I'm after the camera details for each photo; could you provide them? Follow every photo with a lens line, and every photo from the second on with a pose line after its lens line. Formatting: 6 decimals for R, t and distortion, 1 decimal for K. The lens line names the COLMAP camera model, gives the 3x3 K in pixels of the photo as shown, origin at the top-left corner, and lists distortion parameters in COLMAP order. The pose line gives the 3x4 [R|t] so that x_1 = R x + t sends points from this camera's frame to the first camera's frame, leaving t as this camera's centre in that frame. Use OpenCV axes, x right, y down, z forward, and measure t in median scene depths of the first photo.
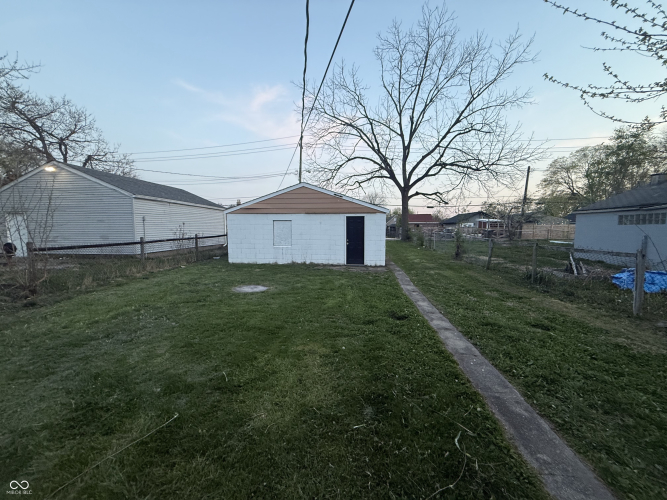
lens RADIAL K [[266.3, 0, 333.3], [0, 266.3, 250.1], [0, 0, 1]] dist [0.000864, -0.000307]
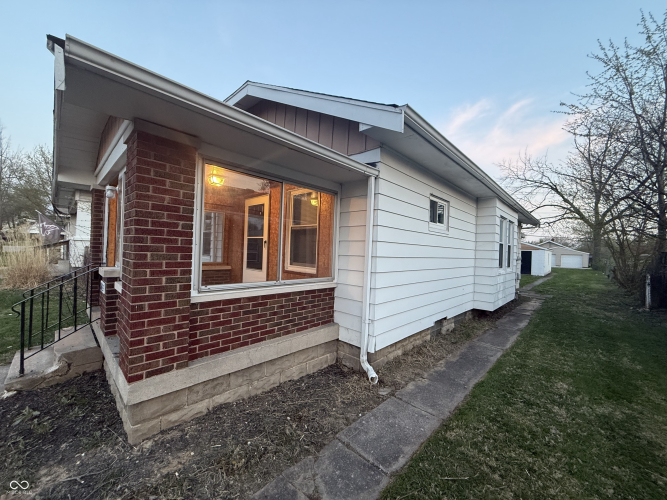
lens RADIAL K [[266.3, 0, 334.6], [0, 266.3, 250.8], [0, 0, 1]] dist [0.000864, -0.000307]
pose [[0.778414, 0.038543, -0.626567, 0.106157], [-0.088456, 0.994889, -0.048693, 0.036313], [0.621488, 0.093327, 0.777845, -0.653561]]
